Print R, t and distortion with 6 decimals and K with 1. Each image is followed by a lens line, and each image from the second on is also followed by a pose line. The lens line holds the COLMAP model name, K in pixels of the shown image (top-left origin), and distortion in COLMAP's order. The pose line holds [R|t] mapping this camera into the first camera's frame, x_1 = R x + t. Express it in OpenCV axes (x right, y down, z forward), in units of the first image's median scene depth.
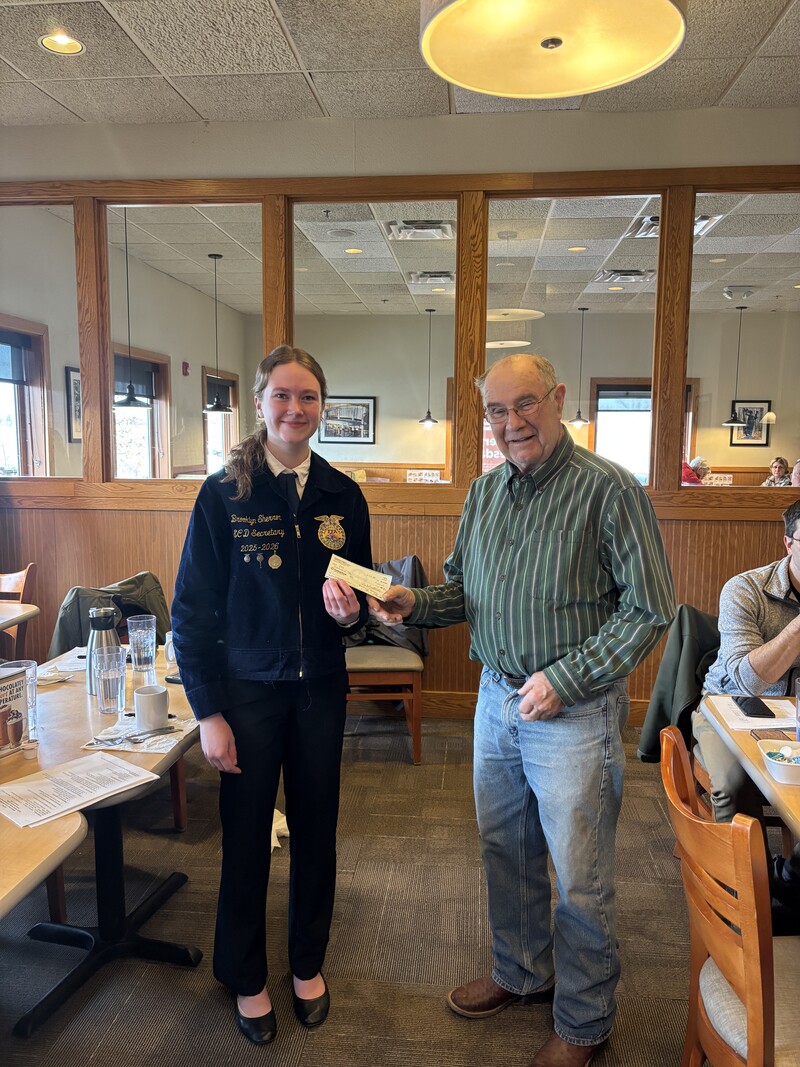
lens RADIAL K [[874.1, 0, 400.0], [0, 874.1, 533.5], [0, 0, 1]] dist [0.105919, 0.000606]
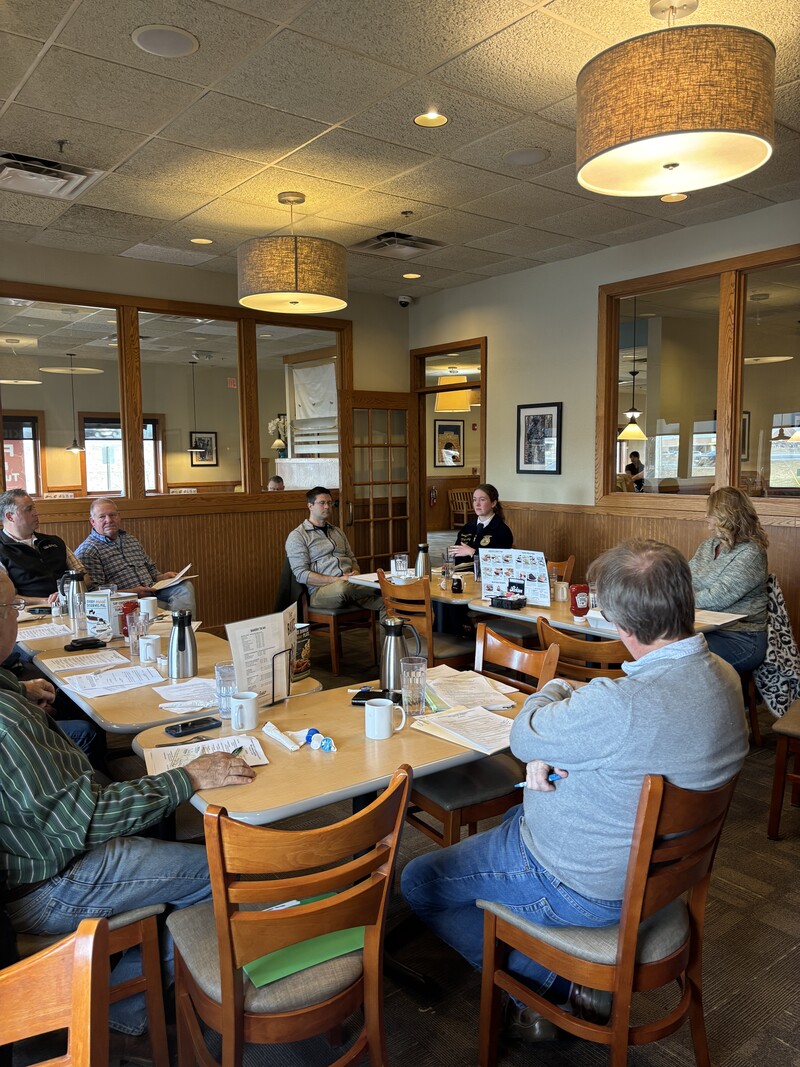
lens RADIAL K [[874.1, 0, 400.0], [0, 874.1, 533.5], [0, 0, 1]] dist [0.105919, 0.000606]
pose [[0.700696, -0.086660, 0.708177, -0.337760], [0.108208, 0.994021, 0.014574, 0.013369], [-0.705207, 0.066419, 0.705884, -0.120587]]
